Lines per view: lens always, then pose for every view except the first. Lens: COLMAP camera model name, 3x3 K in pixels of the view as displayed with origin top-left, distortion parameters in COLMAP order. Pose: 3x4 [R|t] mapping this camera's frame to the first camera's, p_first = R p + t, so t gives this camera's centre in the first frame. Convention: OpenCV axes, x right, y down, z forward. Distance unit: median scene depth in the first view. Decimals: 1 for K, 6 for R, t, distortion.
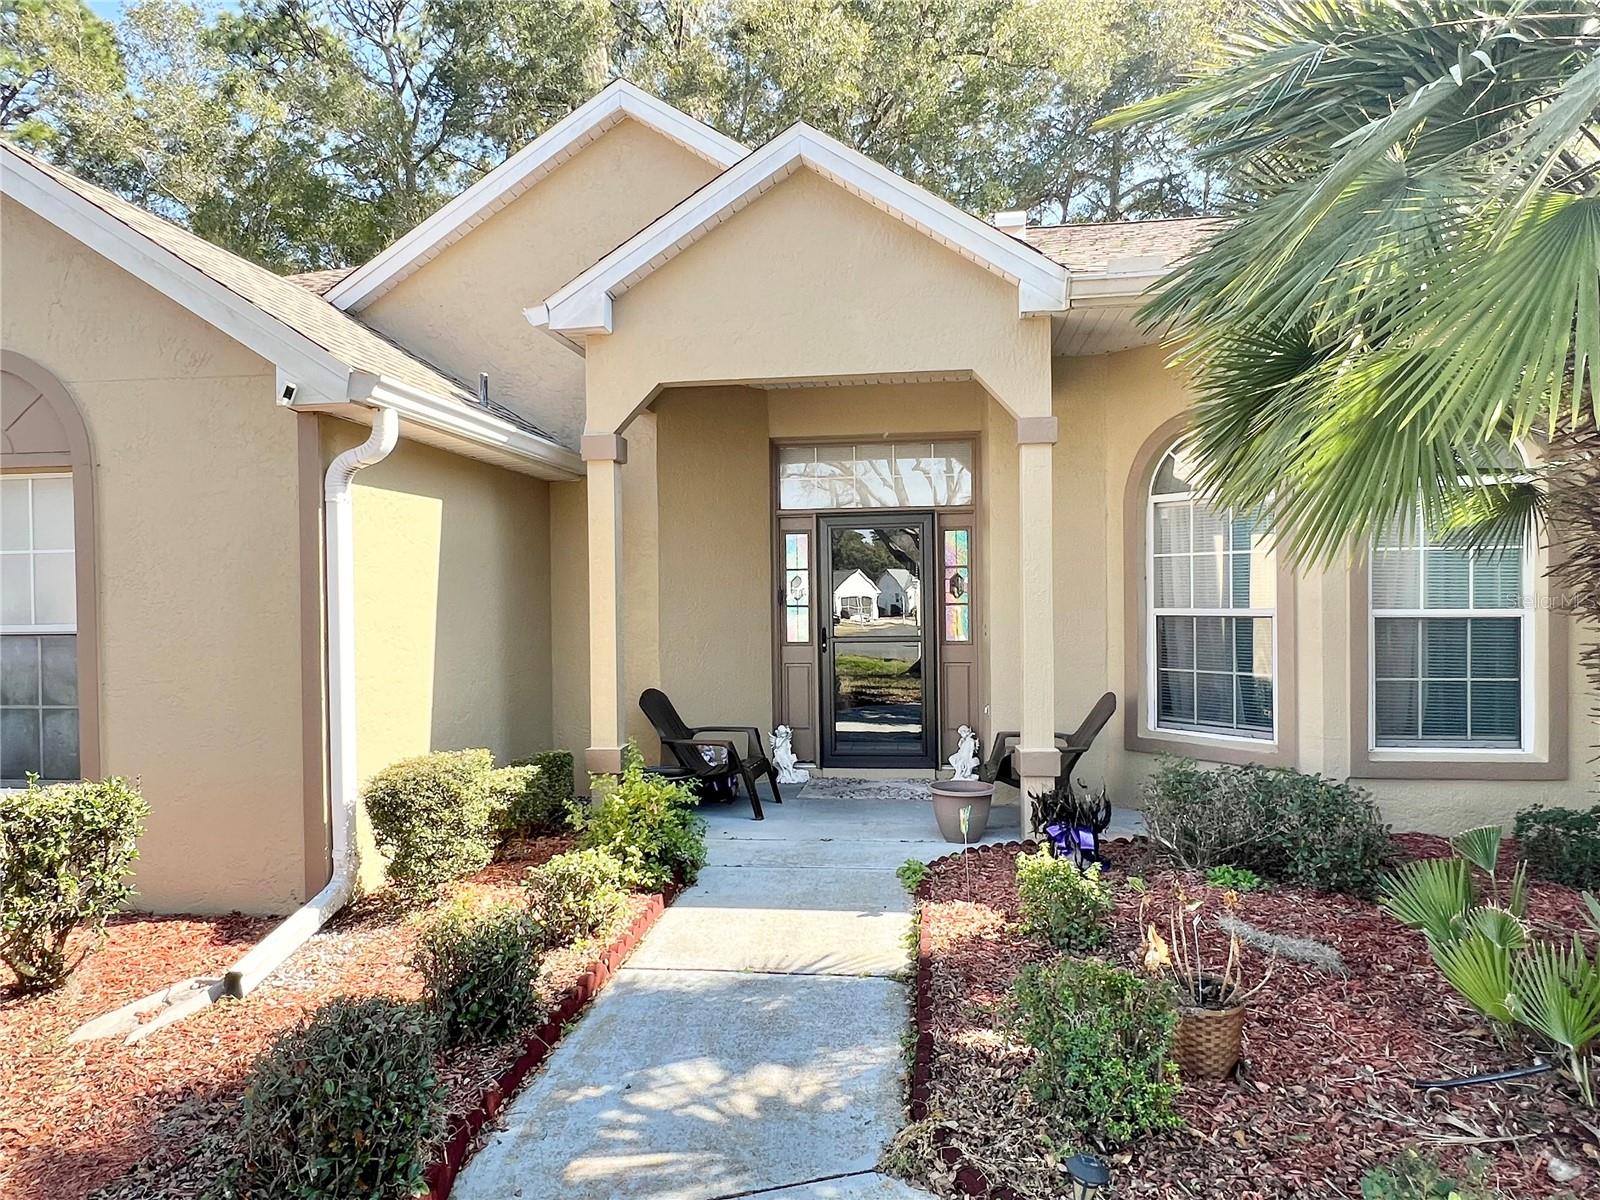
lens RADIAL K [[986.5, 0, 795.6], [0, 986.5, 604.6], [0, 0, 1]] dist [-0.007542, 0.004311]
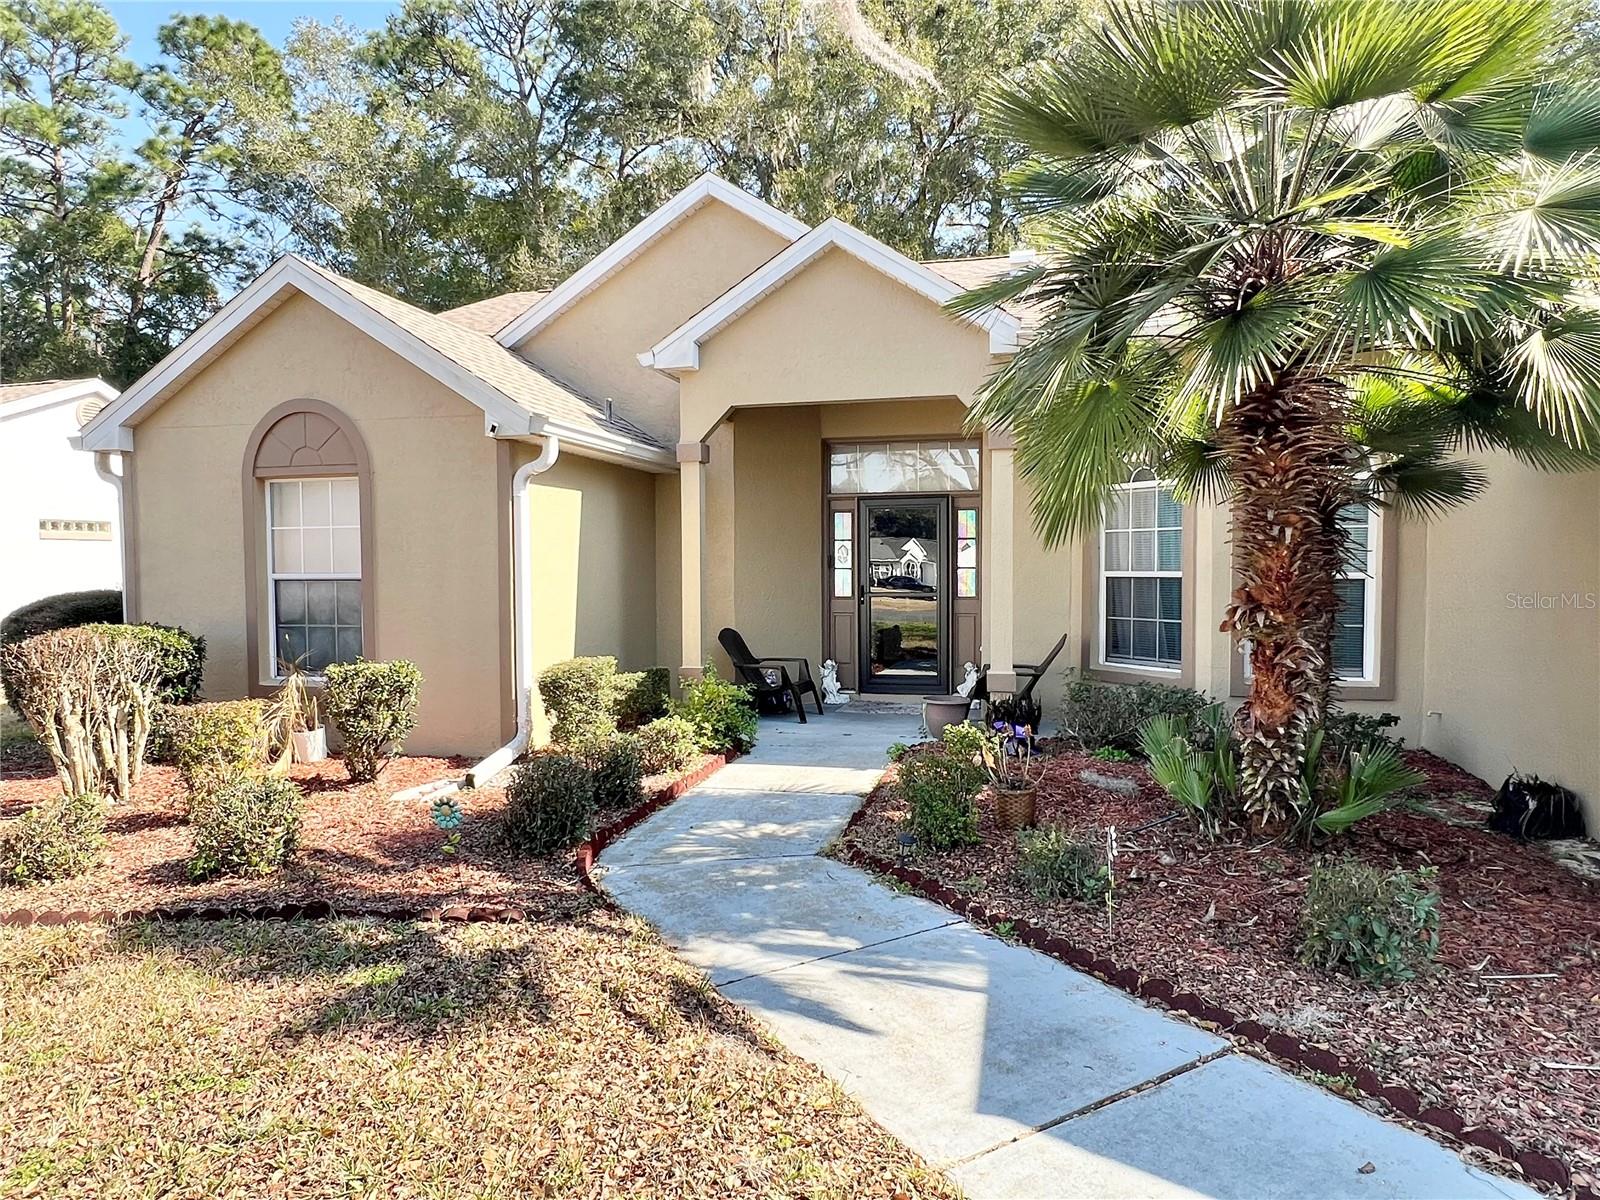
lens RADIAL K [[986.5, 0, 795.3], [0, 986.5, 597.6], [0, 0, 1]] dist [-0.007542, 0.004311]
pose [[0.994152, 0.012048, -0.107312, 0.098537], [-0.009308, 0.999619, 0.025995, 0.008587], [0.107585, -0.024844, 0.993885, -0.363461]]
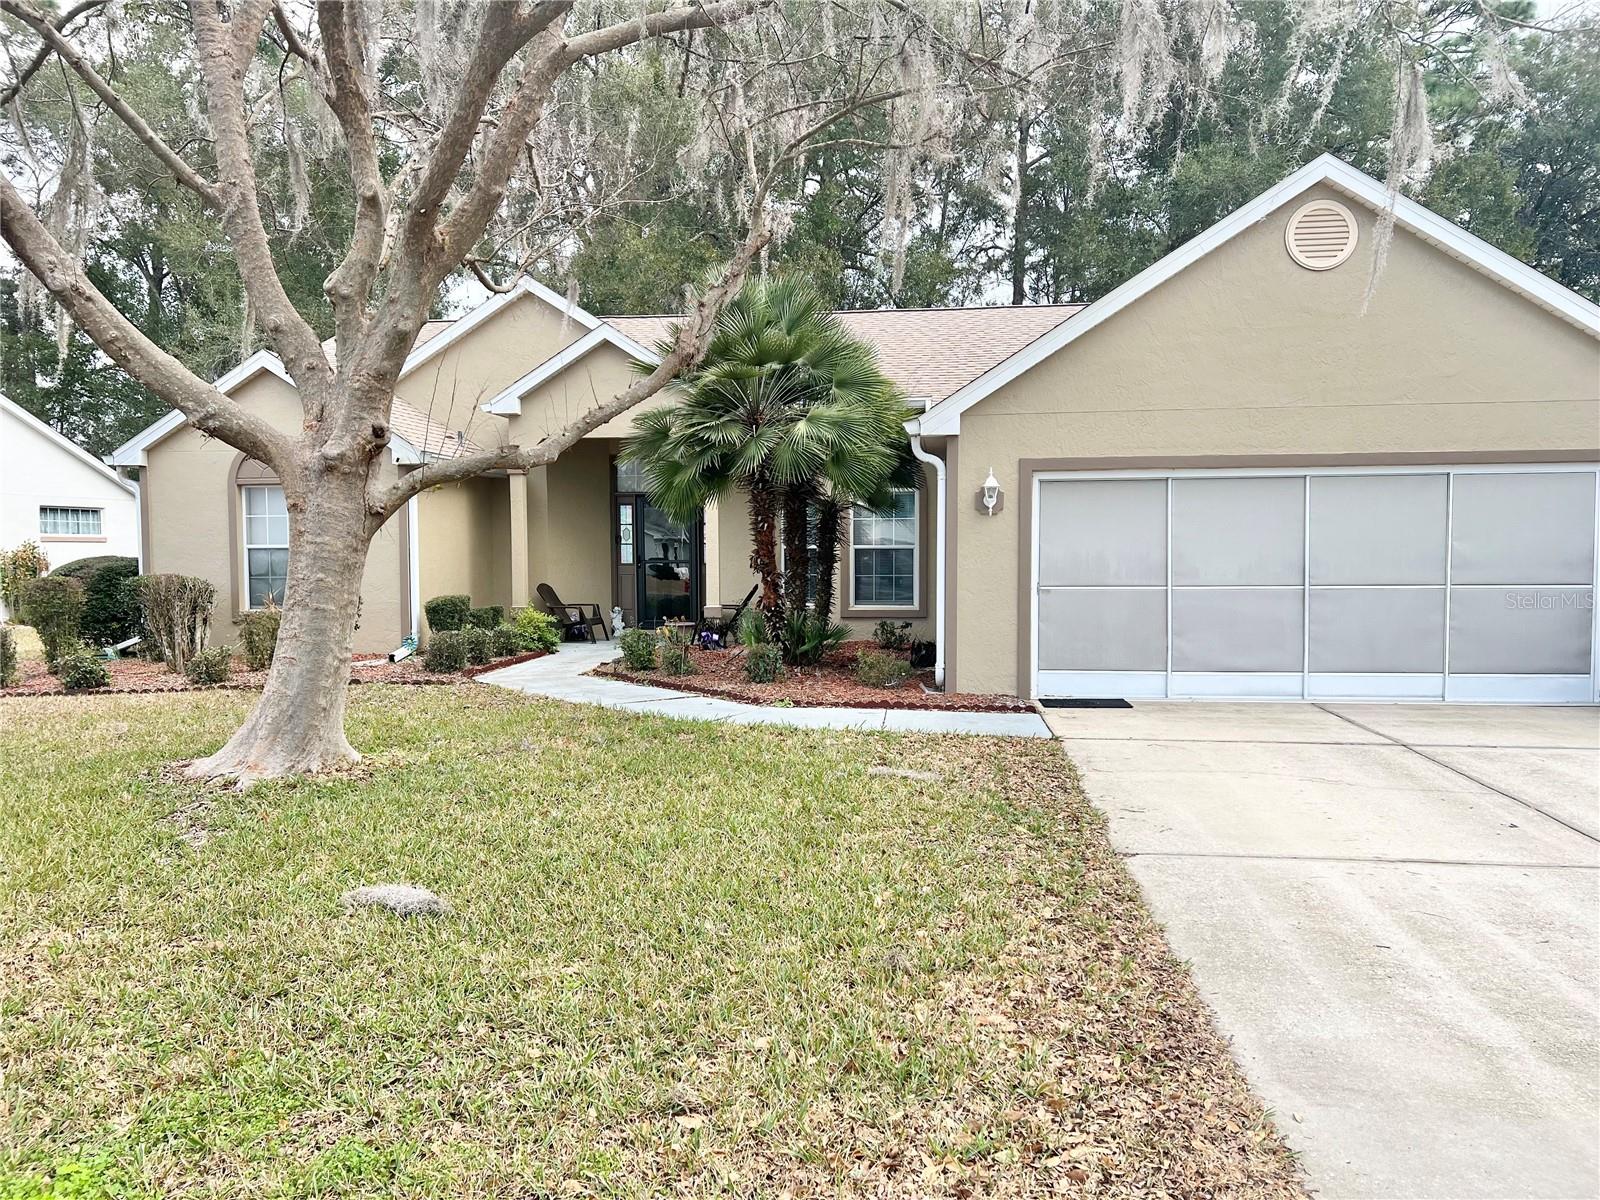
lens RADIAL K [[1207.0, 0, 807.2], [0, 1207.0, 606.1], [0, 0, 1]] dist [0.069429, -0.083206]
pose [[0.999764, 0.009374, 0.019578, 0.373252], [-0.010152, 0.999148, 0.039998, 0.029670], [-0.019186, -0.040187, 0.999008, -1.608474]]
